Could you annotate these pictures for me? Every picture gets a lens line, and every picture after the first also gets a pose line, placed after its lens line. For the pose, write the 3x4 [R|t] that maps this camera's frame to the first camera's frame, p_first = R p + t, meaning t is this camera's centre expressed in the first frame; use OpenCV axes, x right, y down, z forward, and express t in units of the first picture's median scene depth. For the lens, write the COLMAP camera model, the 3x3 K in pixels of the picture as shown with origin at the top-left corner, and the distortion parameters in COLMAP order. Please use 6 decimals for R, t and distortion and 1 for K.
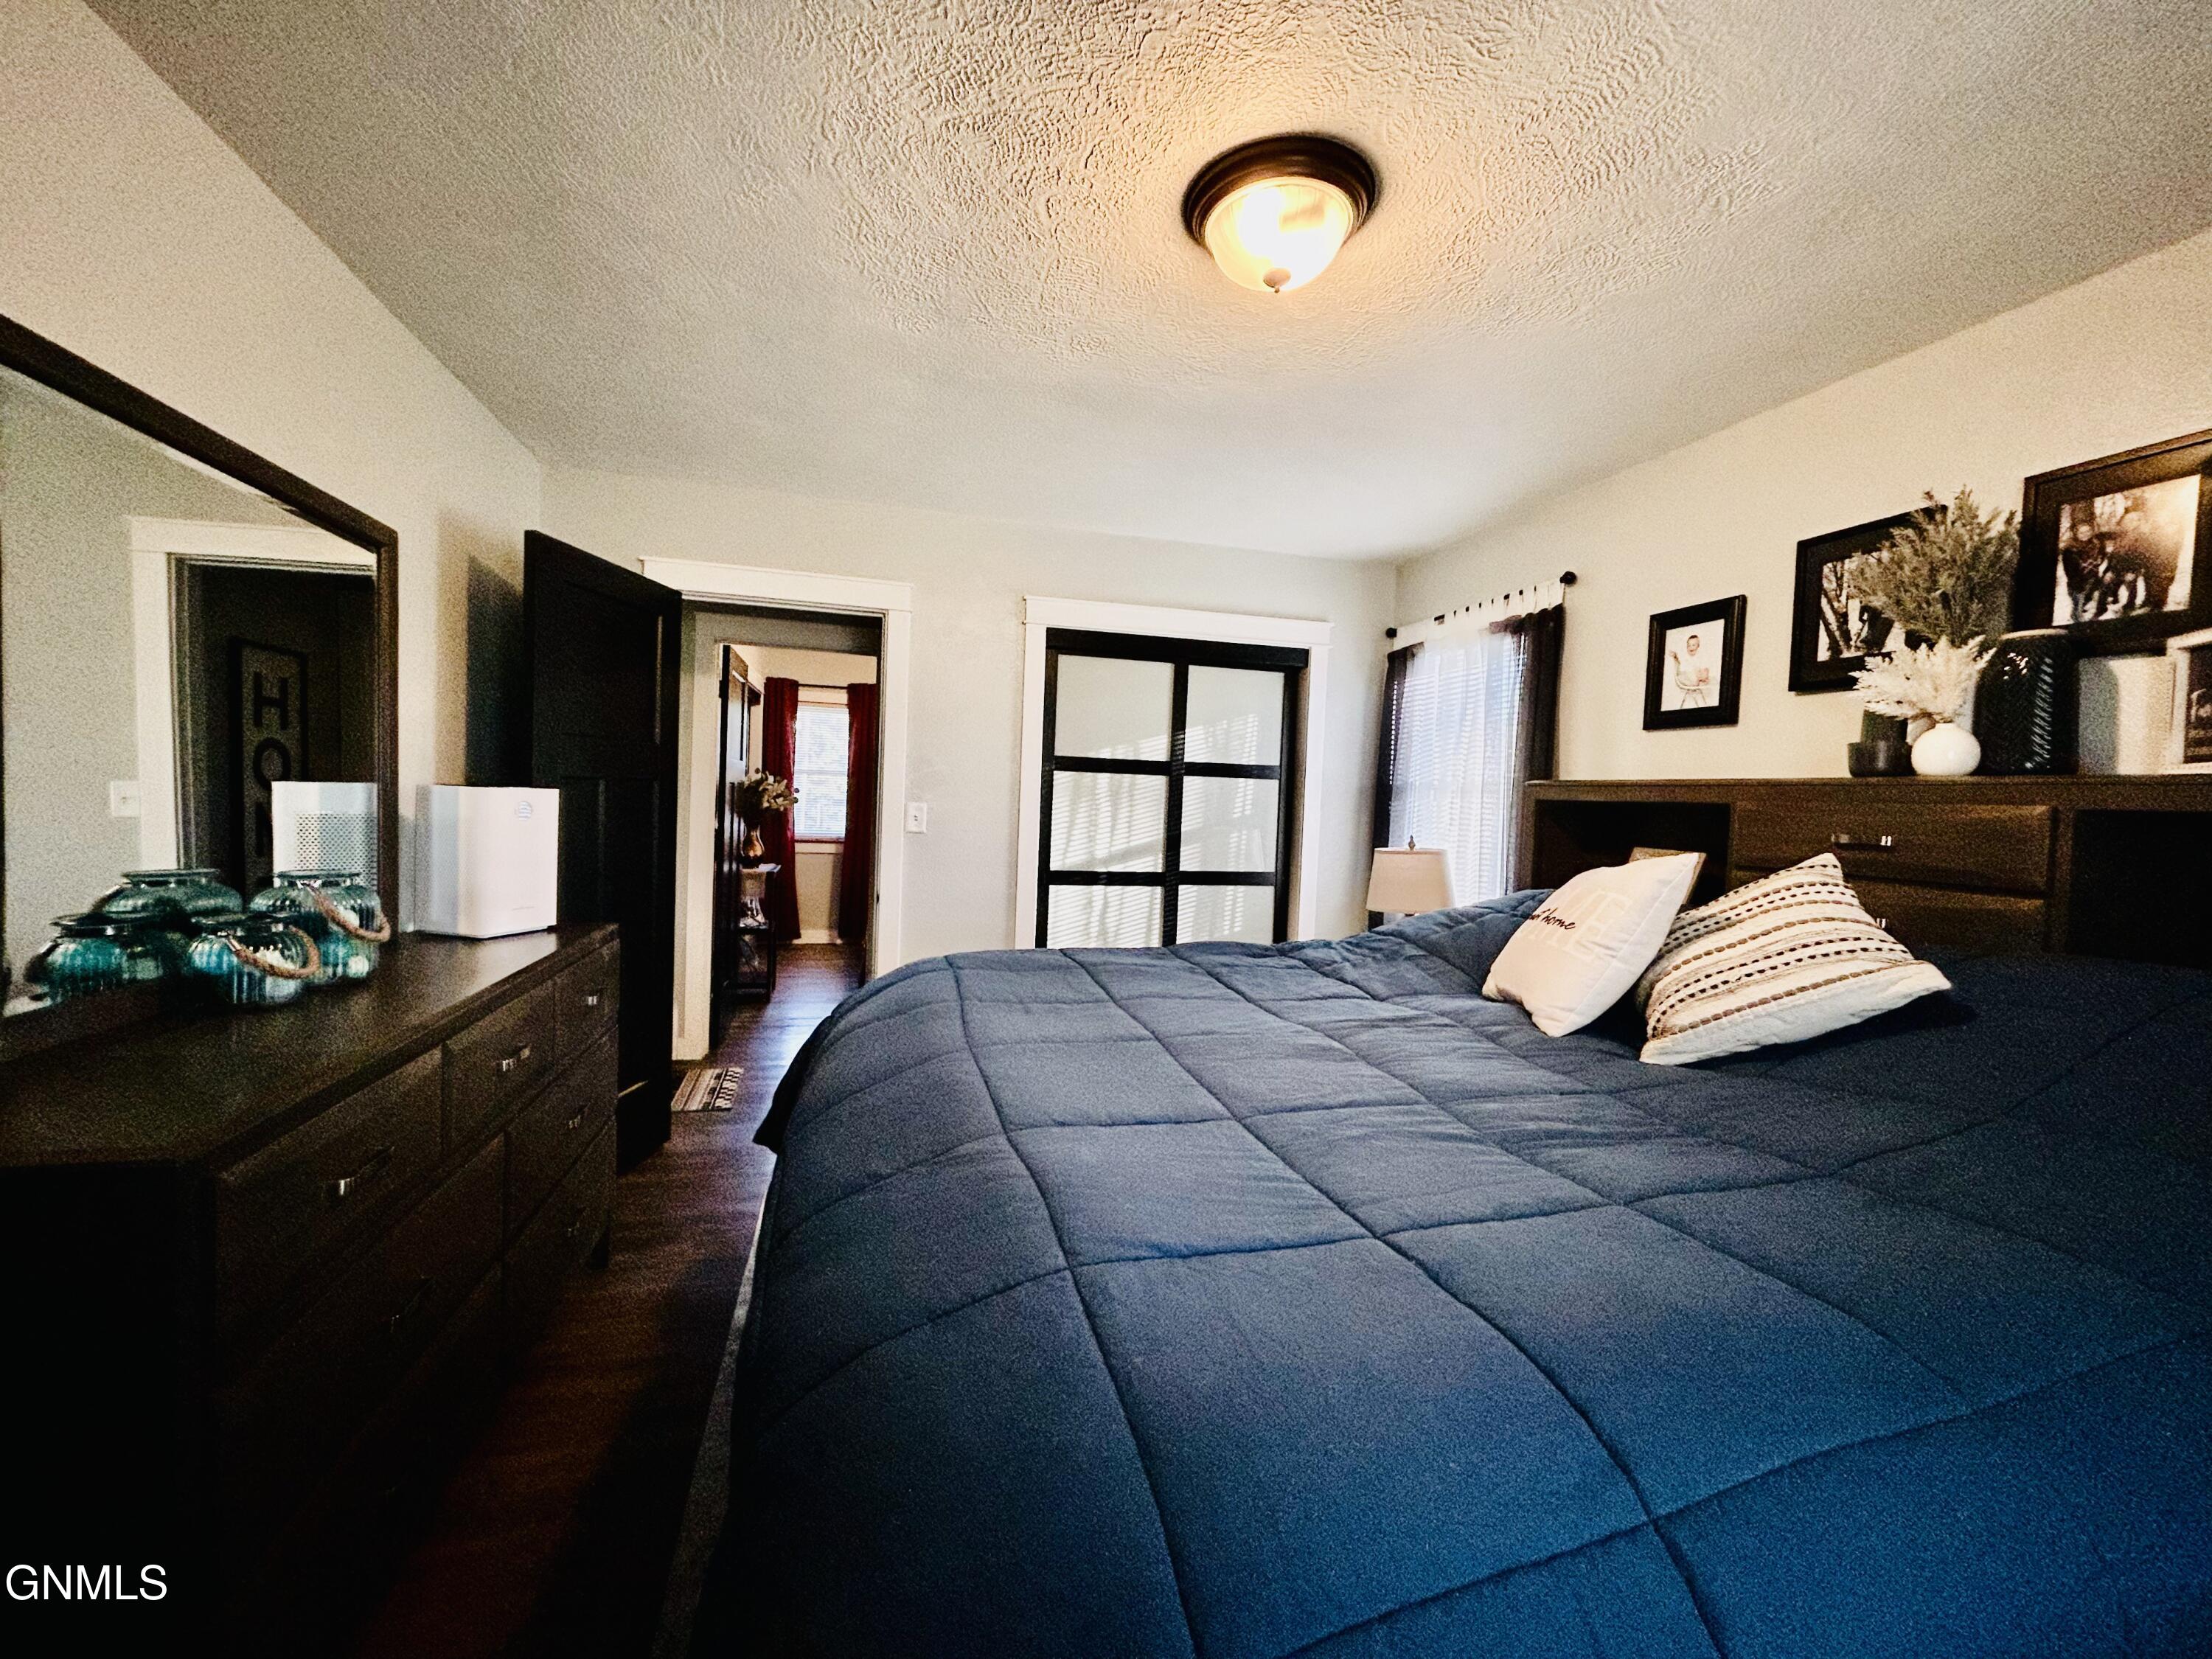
lens RADIAL K [[884.3, 0, 1104.8], [0, 884.3, 826.7], [0, 0, 1]] dist [0.000108, 0.000418]
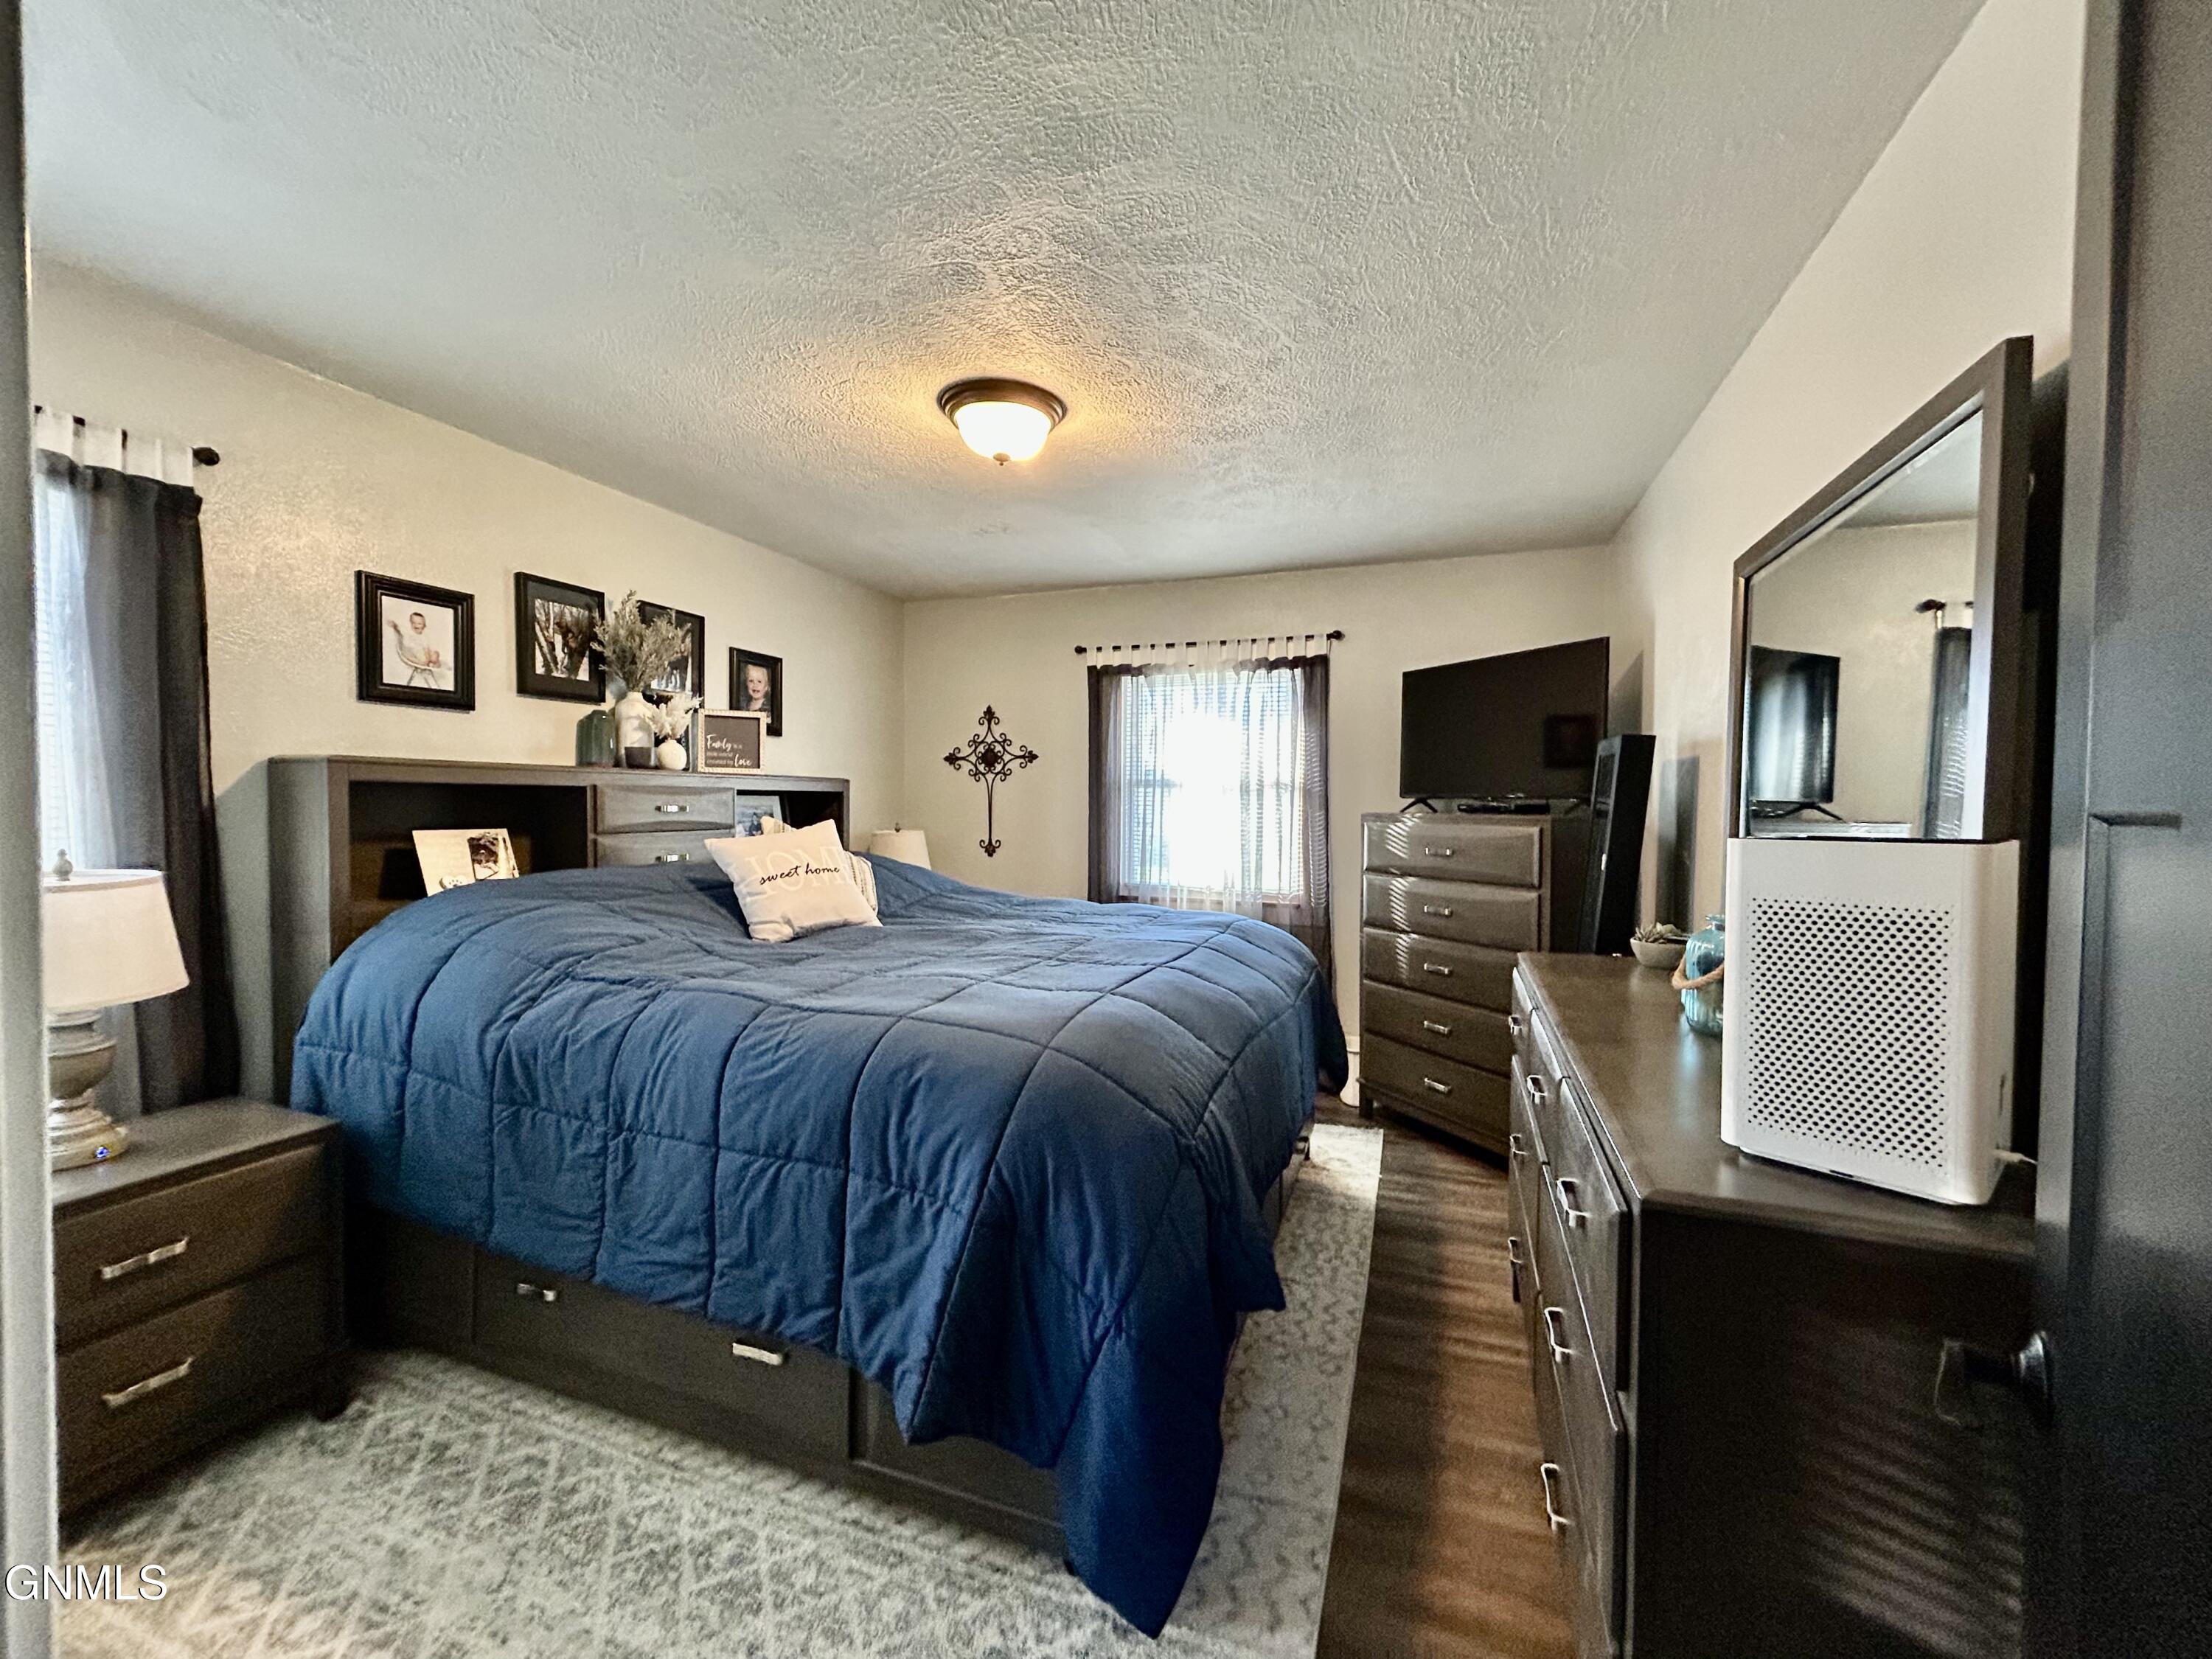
lens RADIAL K [[884.3, 0, 1104.8], [0, 884.3, 826.7], [0, 0, 1]] dist [0.000108, 0.000418]
pose [[-0.806301, -0.057903, 0.588664, -0.592243], [-0.019620, 0.997268, 0.071221, -0.065650], [-0.591179, 0.045876, -0.805234, 1.436523]]
